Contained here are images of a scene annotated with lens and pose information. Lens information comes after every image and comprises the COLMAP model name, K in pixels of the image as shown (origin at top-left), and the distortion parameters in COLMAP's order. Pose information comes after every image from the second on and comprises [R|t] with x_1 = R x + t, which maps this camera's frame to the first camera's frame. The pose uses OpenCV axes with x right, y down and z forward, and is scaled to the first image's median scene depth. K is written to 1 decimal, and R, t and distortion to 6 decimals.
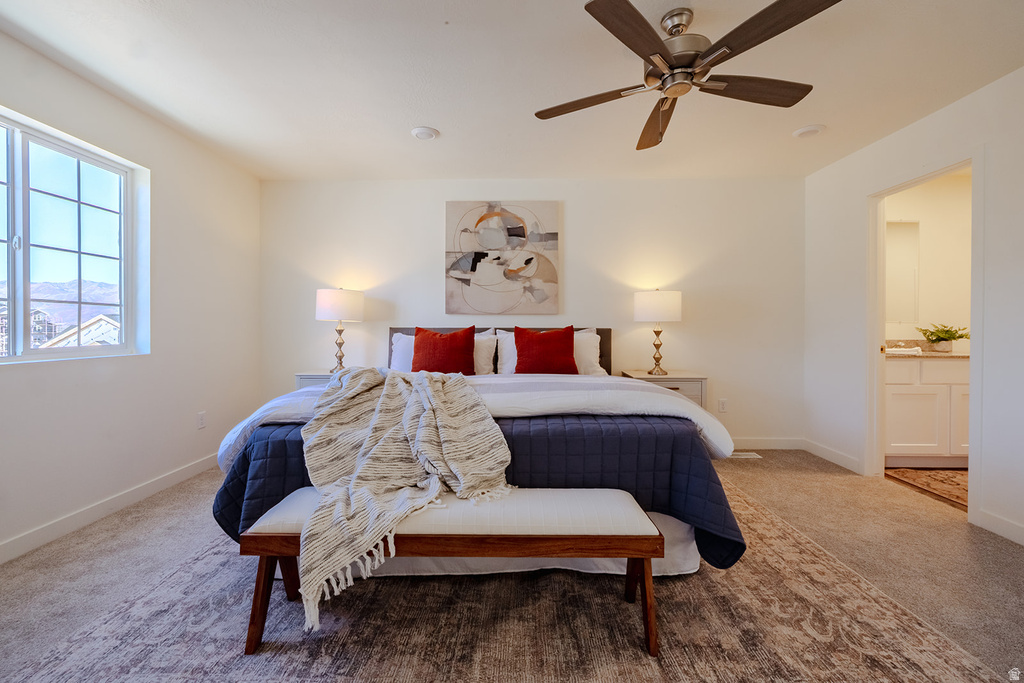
lens RADIAL K [[426.8, 0, 511.5], [0, 426.8, 333.2], [0, 0, 1]] dist [-0.001310, -0.000014]
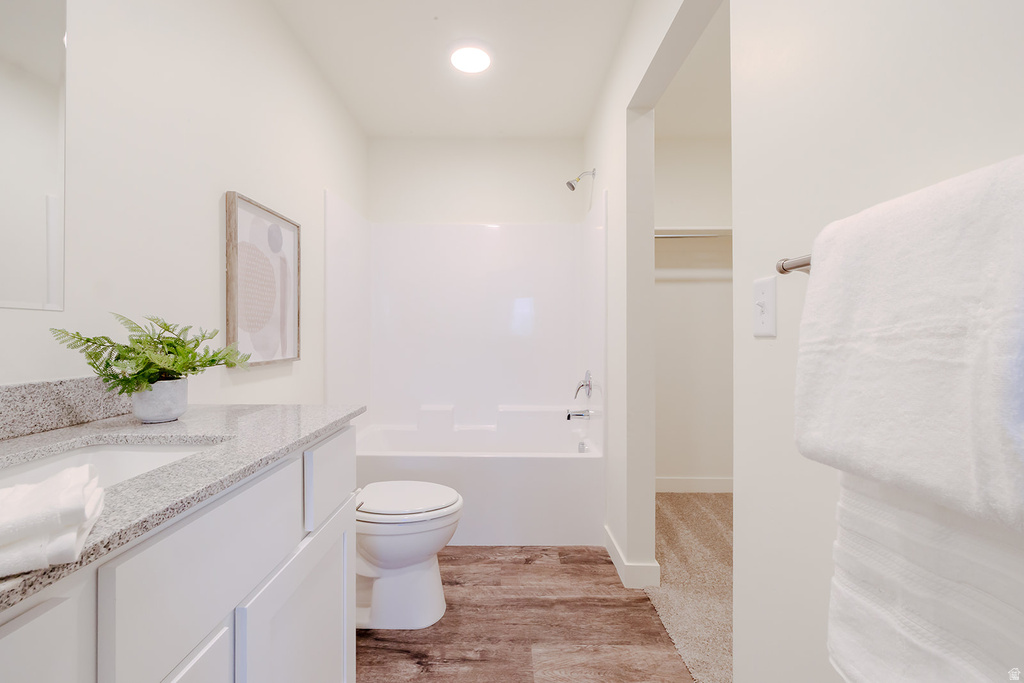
lens RADIAL K [[431.7, 0, 512.0], [0, 431.7, 341.5], [0, 0, 1]] dist [0.001332, 0.000419]
pose [[0.000703, -0.006665, 0.999978, 0.737173], [0.012385, 0.999901, 0.006656, -0.005126], [-0.999923, 0.012380, 0.000786, 0.775504]]
